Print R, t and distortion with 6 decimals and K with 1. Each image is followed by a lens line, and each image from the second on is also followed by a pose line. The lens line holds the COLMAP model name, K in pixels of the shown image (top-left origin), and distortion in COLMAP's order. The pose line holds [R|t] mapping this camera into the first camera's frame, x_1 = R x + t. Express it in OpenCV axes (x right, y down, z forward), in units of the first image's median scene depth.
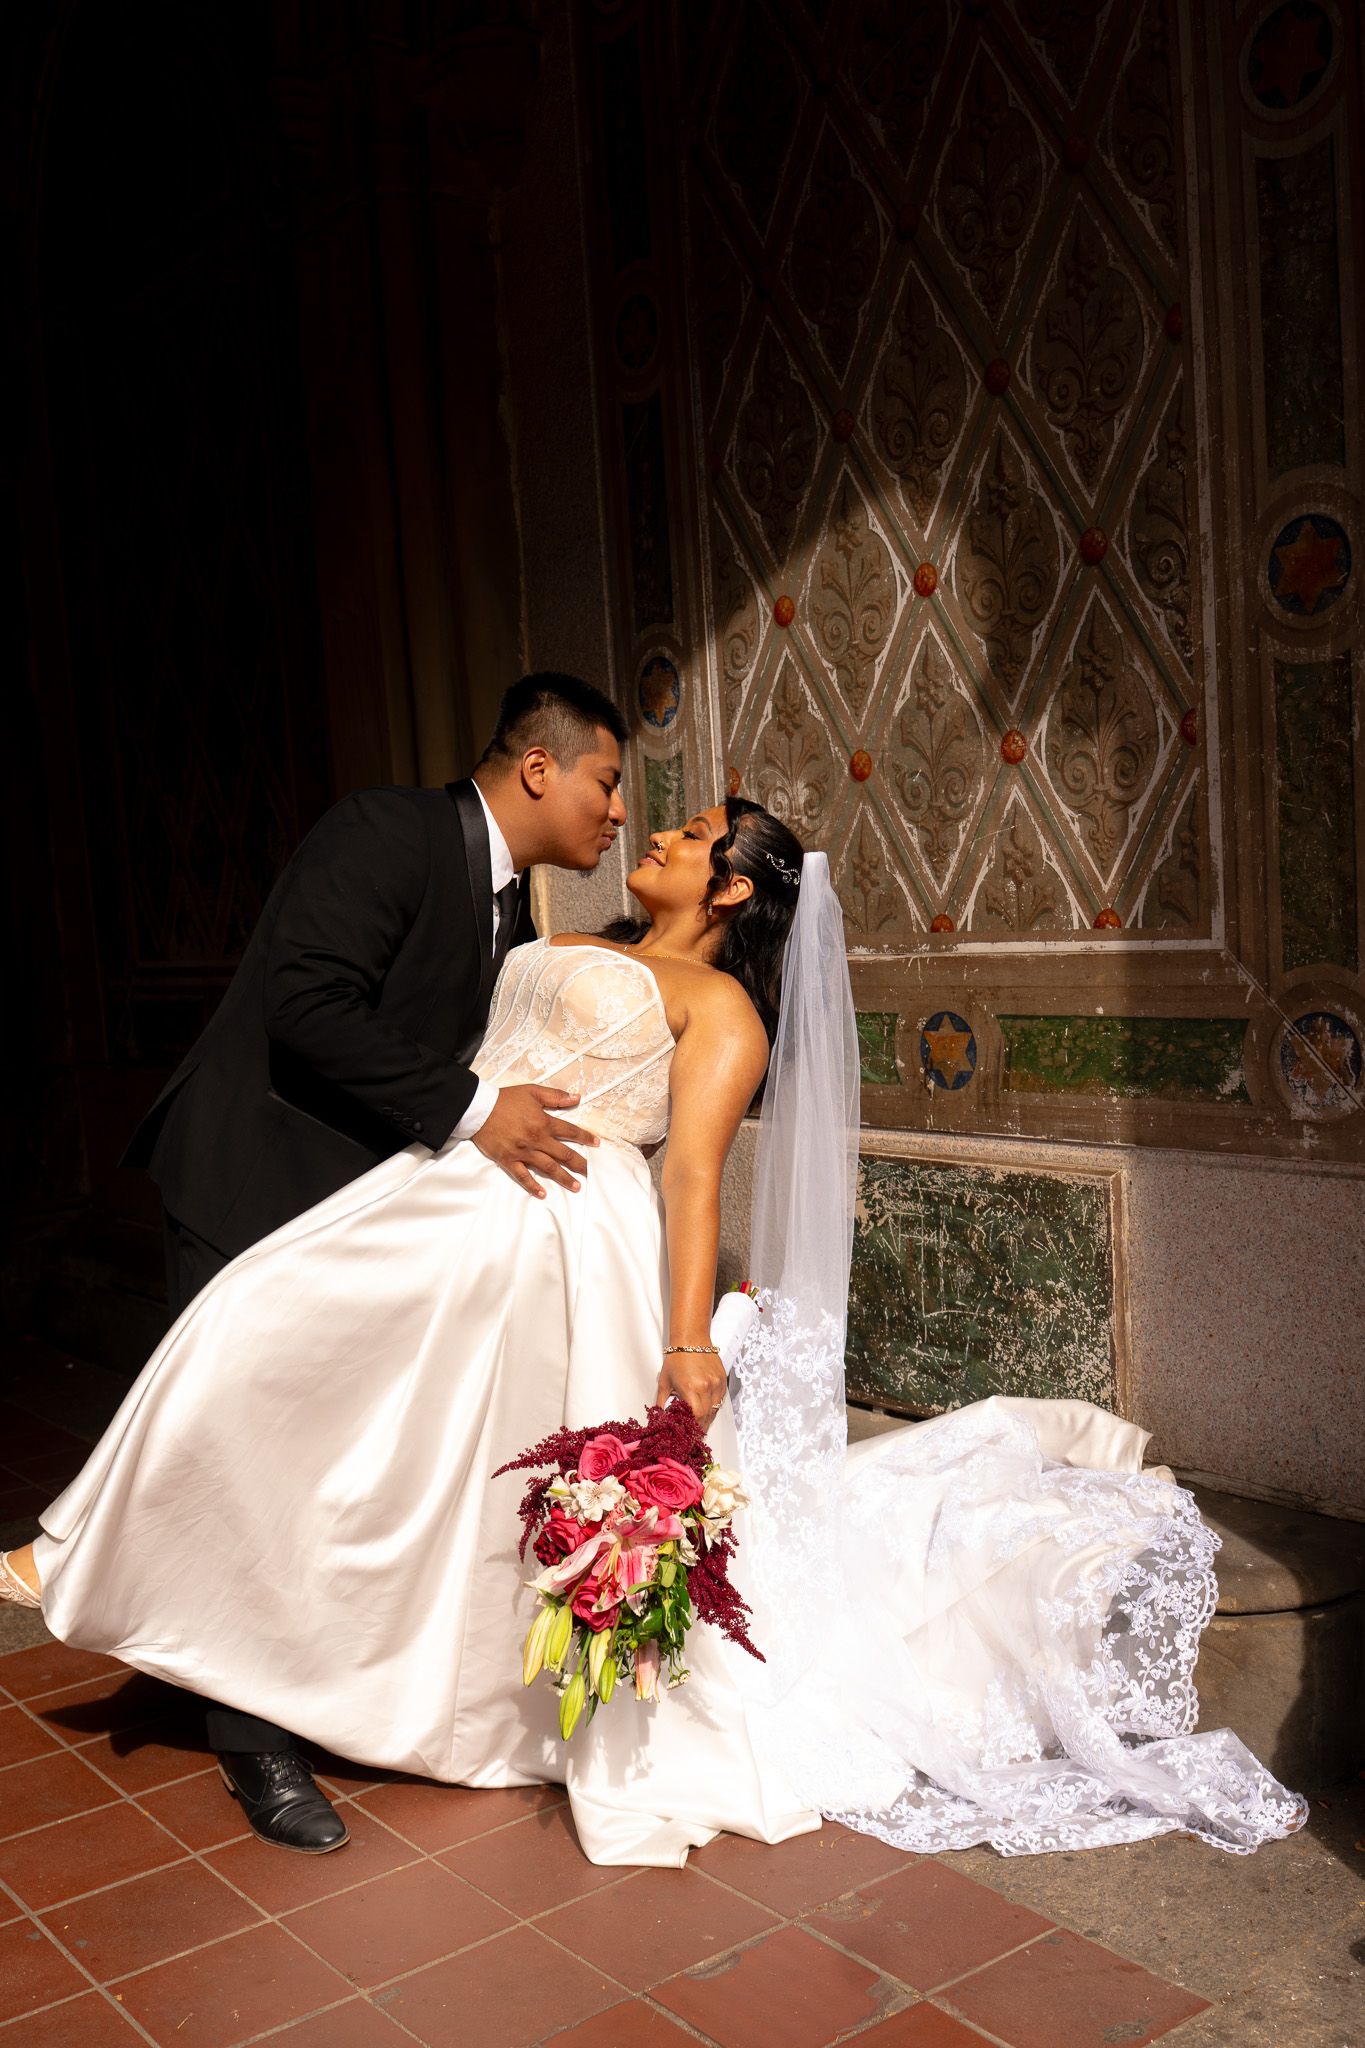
lens RADIAL K [[1821.0, 0, 680.2], [0, 1821.0, 1026.2], [0, 0, 1]] dist [-0.070395, -0.005974]
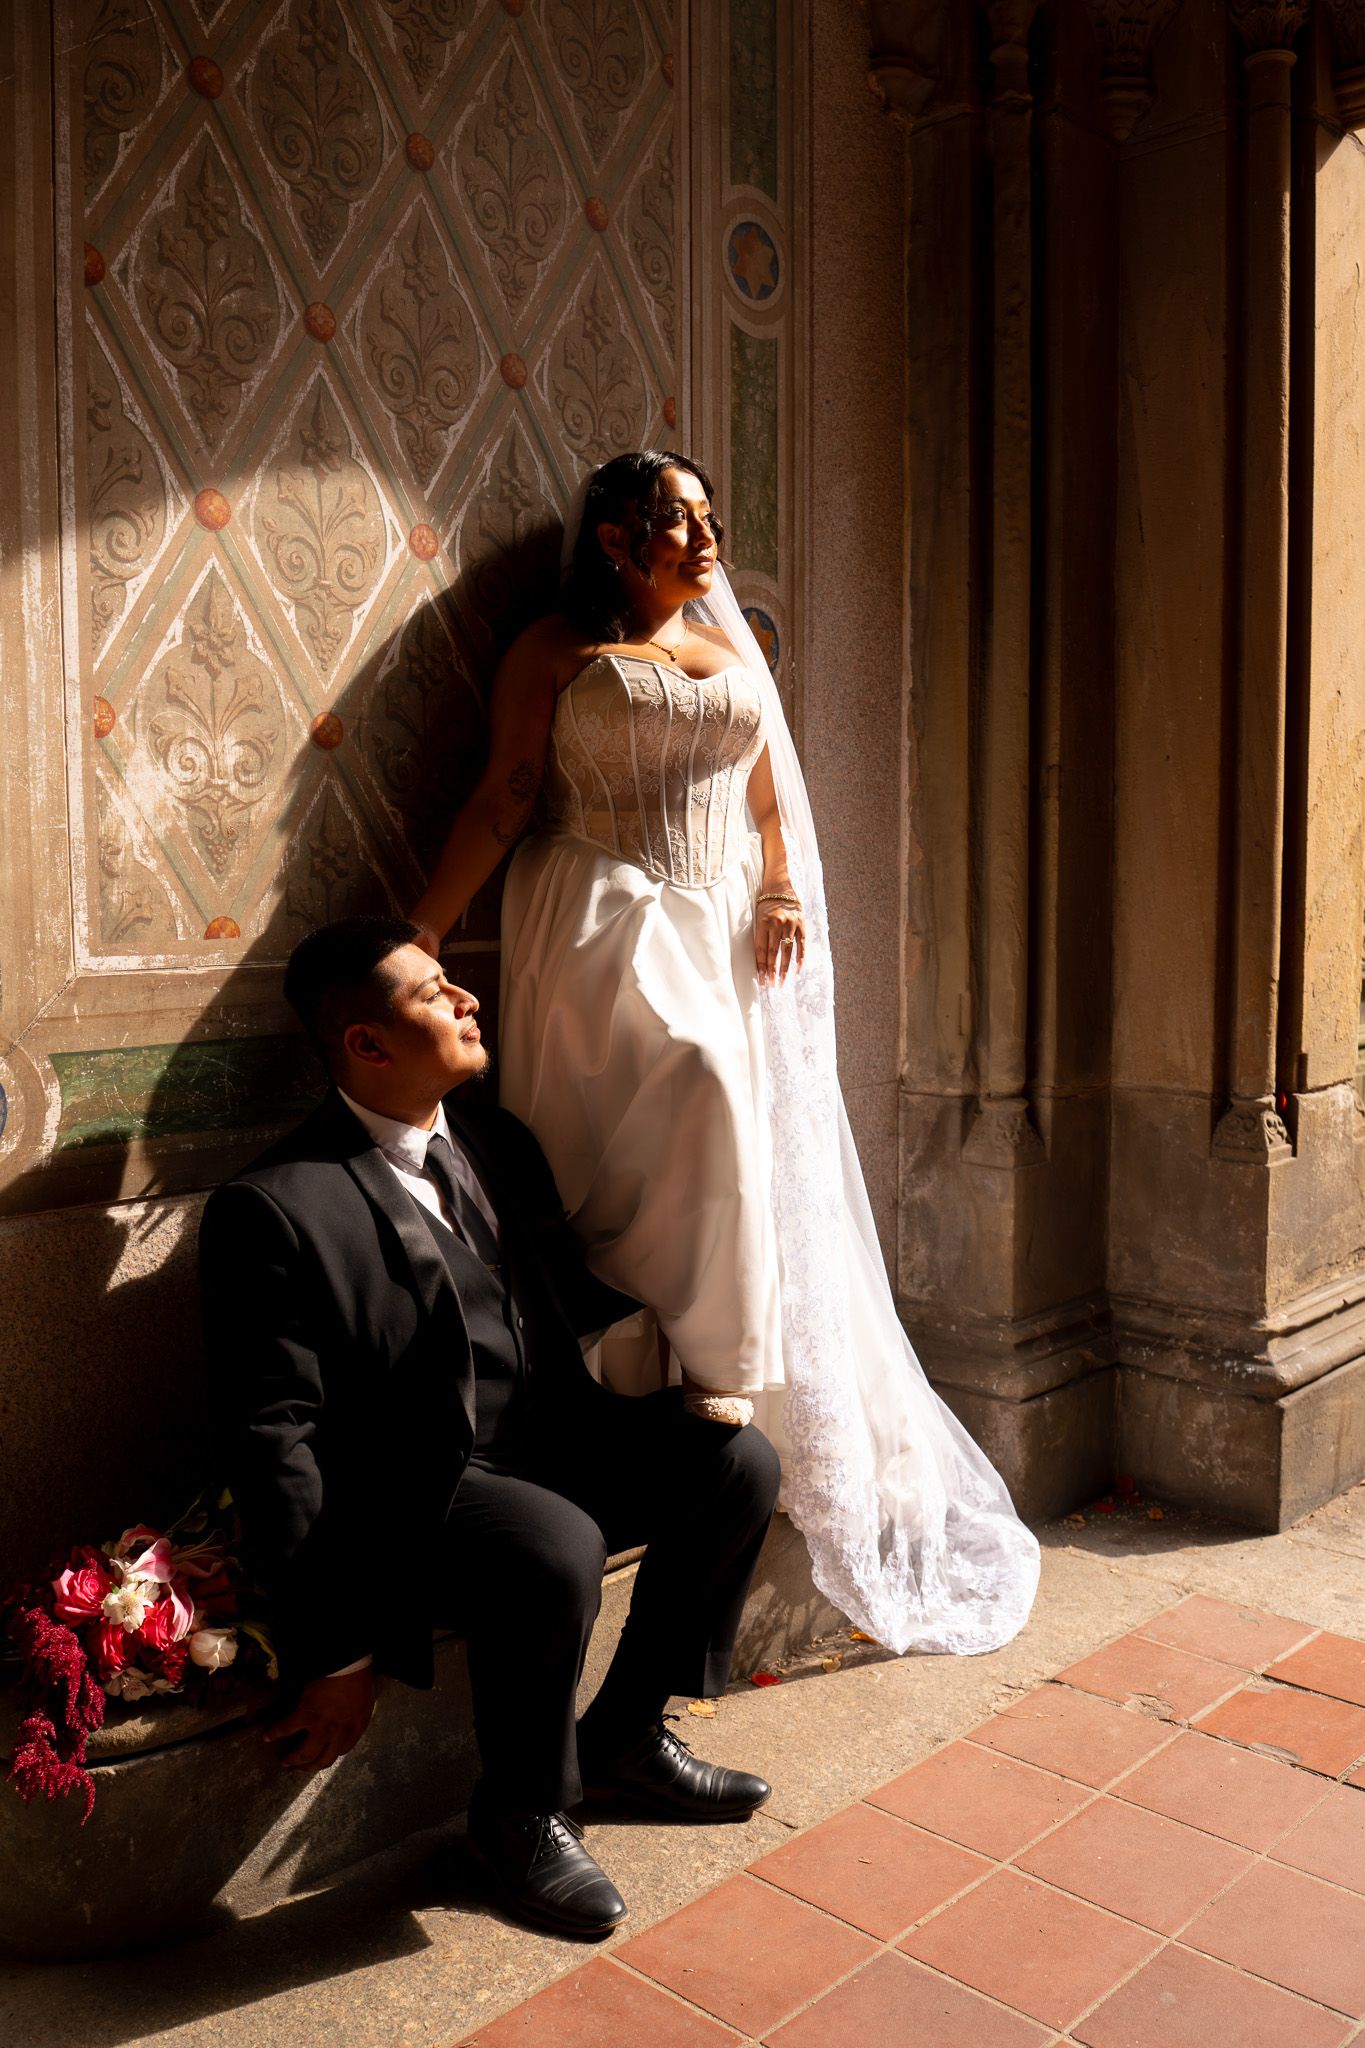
lens RADIAL K [[1821.0, 0, 682.2], [0, 1821.0, 1008.1], [0, 0, 1]] dist [-0.070395, -0.005974]
pose [[-0.118232, -0.003646, 0.992979, -0.825673], [0.098282, 0.995040, 0.015356, -0.015743], [-0.988110, 0.099408, -0.117287, 1.057071]]
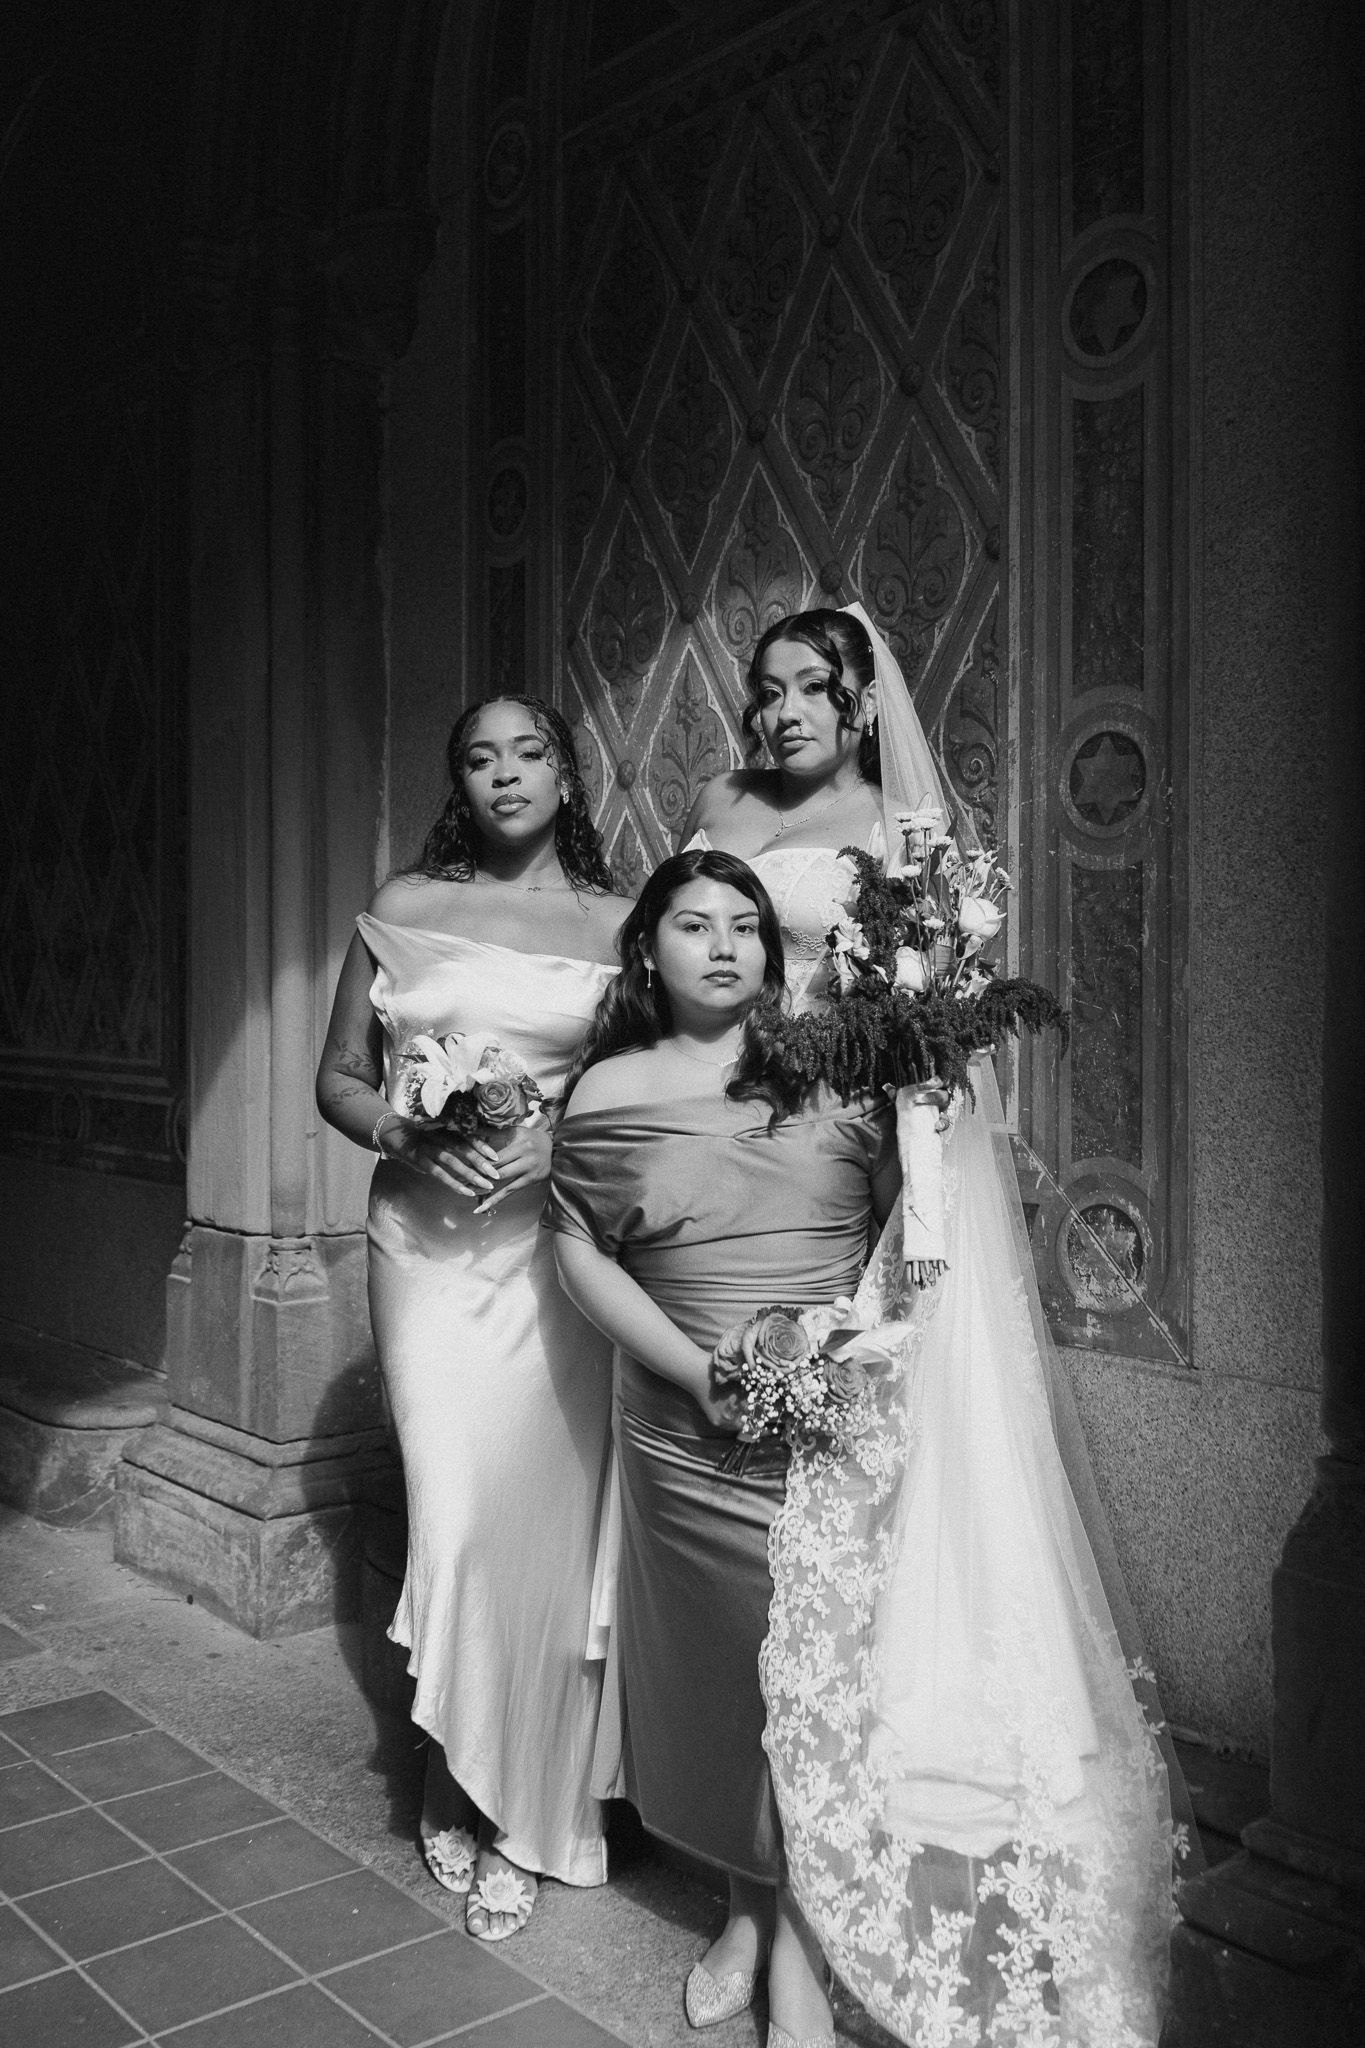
lens RADIAL K [[2002.3, 0, 683.4], [0, 2002.3, 1028.3], [0, 0, 1]] dist [-0.013788, 0.000000]
pose [[0.995393, 0.095342, -0.010170, 0.122351], [-0.095835, 0.992628, -0.074194, 0.000313], [0.003022, 0.074826, 0.997192, -0.155179]]
